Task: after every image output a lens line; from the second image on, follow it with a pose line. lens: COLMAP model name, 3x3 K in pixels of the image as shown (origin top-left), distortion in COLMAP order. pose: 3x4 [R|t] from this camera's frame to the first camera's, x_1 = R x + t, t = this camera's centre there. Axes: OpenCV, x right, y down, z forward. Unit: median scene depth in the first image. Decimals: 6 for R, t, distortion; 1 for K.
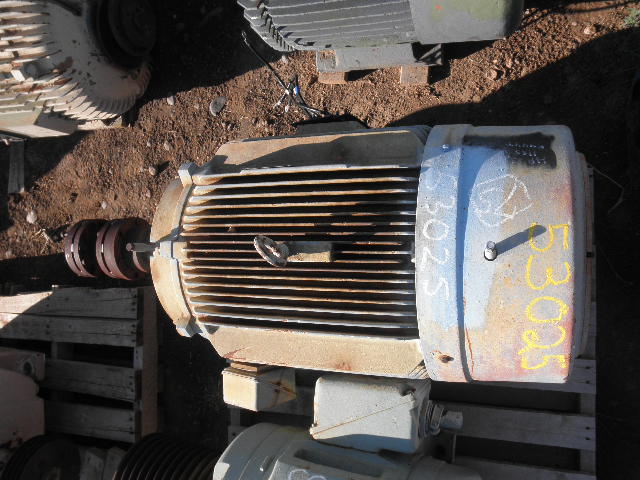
lens RADIAL K [[510.1, 0, 320.0], [0, 510.1, 240.0], [0, 0, 1]] dist [-0.129012, 0.110065]
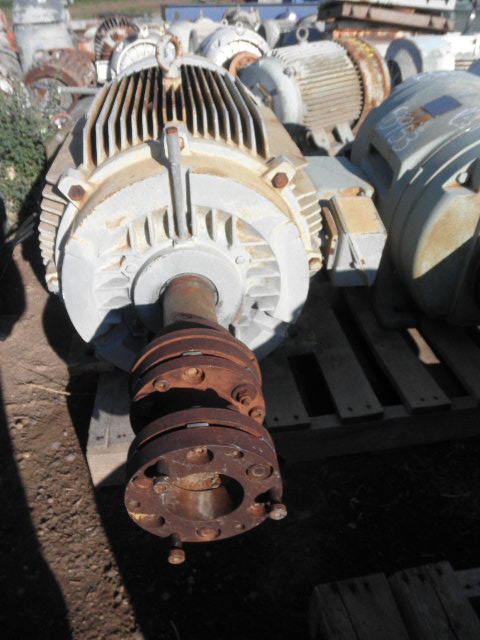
lens RADIAL K [[510.1, 0, 240.0], [0, 510.1, 320.0], [0, 0, 1]] dist [-0.129012, 0.110065]
pose [[-0.122326, -0.252216, 0.959908, -0.807182], [0.991669, -0.070386, 0.107880, 0.011007], [0.040355, 0.965108, 0.258725, 0.803451]]
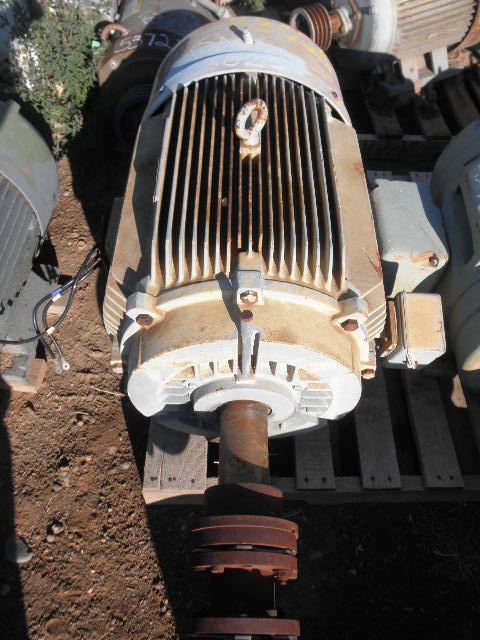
lens RADIAL K [[510.1, 0, 240.0], [0, 510.1, 320.0], [0, 0, 1]] dist [-0.129012, 0.110065]
pose [[-0.010980, -0.595029, 0.803629, -0.666628], [0.998936, 0.029477, 0.035474, -0.013400], [-0.044796, 0.803163, 0.594073, 0.457197]]
